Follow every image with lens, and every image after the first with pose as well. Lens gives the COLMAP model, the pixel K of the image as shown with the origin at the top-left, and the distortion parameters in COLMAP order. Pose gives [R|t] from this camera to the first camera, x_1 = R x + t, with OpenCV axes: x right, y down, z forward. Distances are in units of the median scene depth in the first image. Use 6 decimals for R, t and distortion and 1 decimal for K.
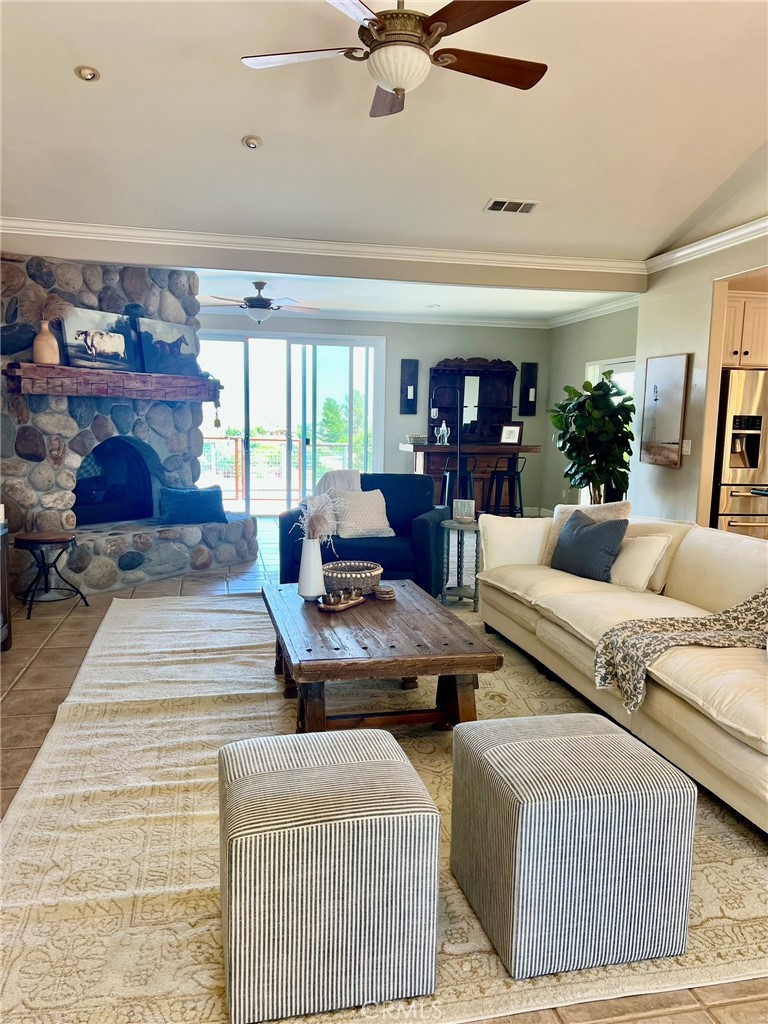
lens RADIAL K [[774.8, 0, 378.2], [0, 774.8, 509.7], [0, 0, 1]] dist [0.072388, -0.083424]
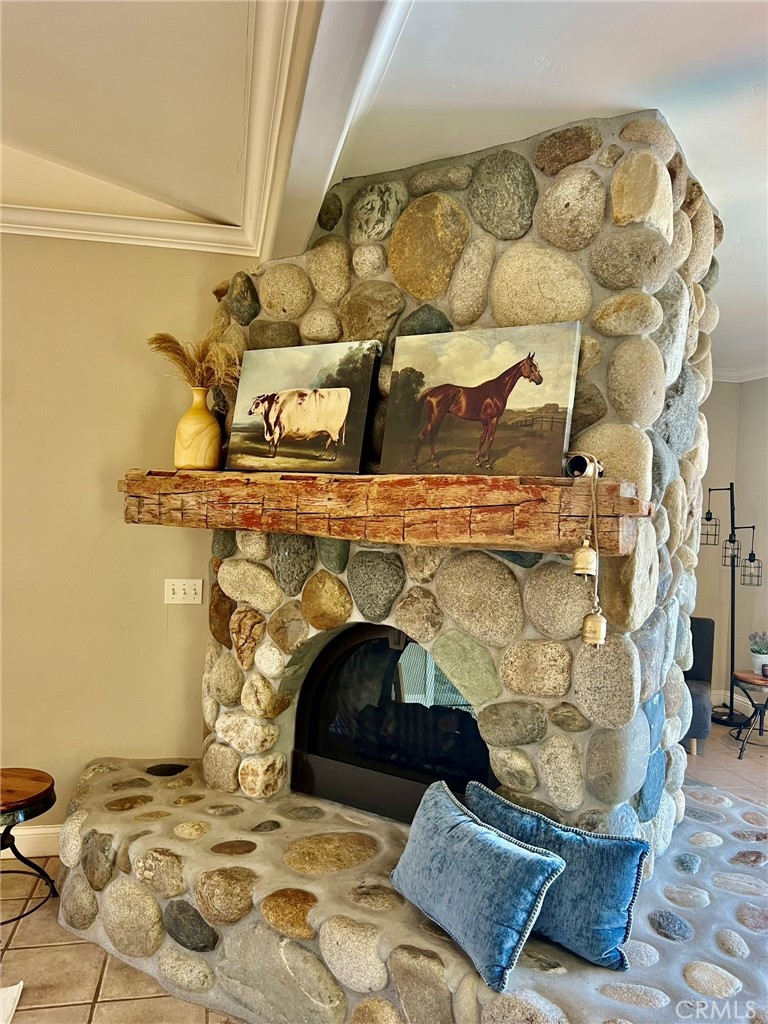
lens RADIAL K [[774.8, 0, 382.9], [0, 774.8, 512.9], [0, 0, 1]] dist [0.072388, -0.083424]
pose [[-0.005511, 0.008916, -0.999945, 0.097722], [-0.146227, 0.989204, 0.009626, -0.172050], [0.989236, 0.146272, -0.004148, 1.082671]]
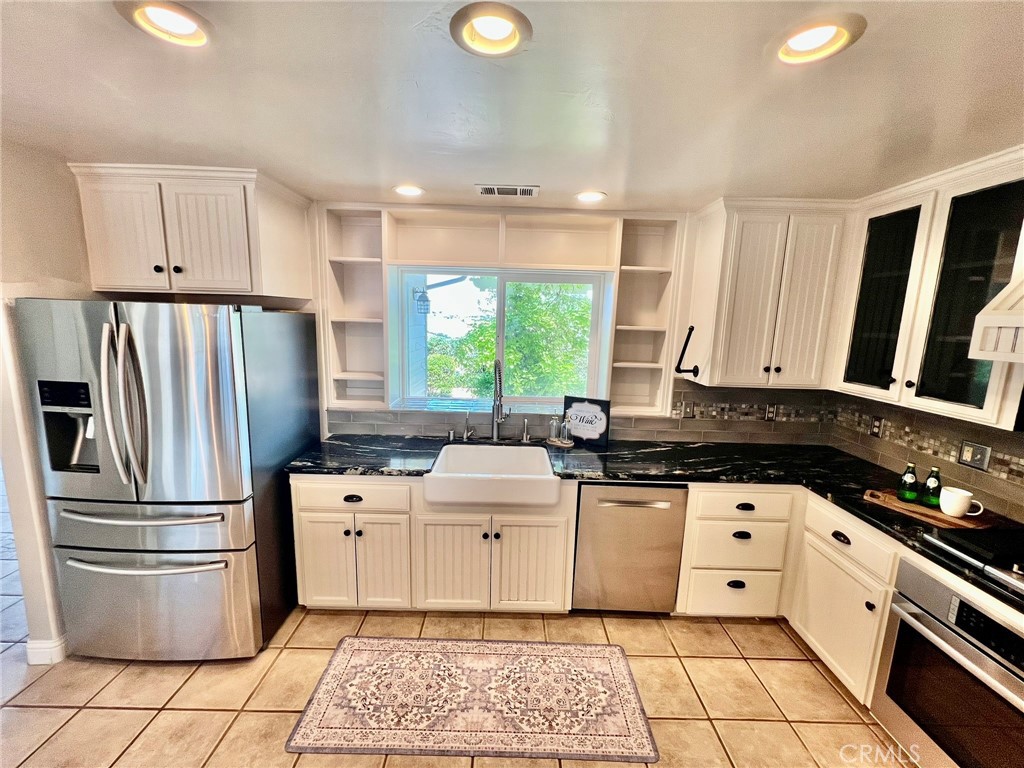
lens RADIAL K [[409.1, 0, 512.7], [0, 409.1, 382.7], [0, 0, 1]] dist [-0.002817, 0.000652]
pose [[0.980627, 0.035328, -0.192672, 0.848926], [-0.028094, 0.998799, 0.040147, -0.141414], [0.193858, -0.033956, 0.980442, 0.791223]]
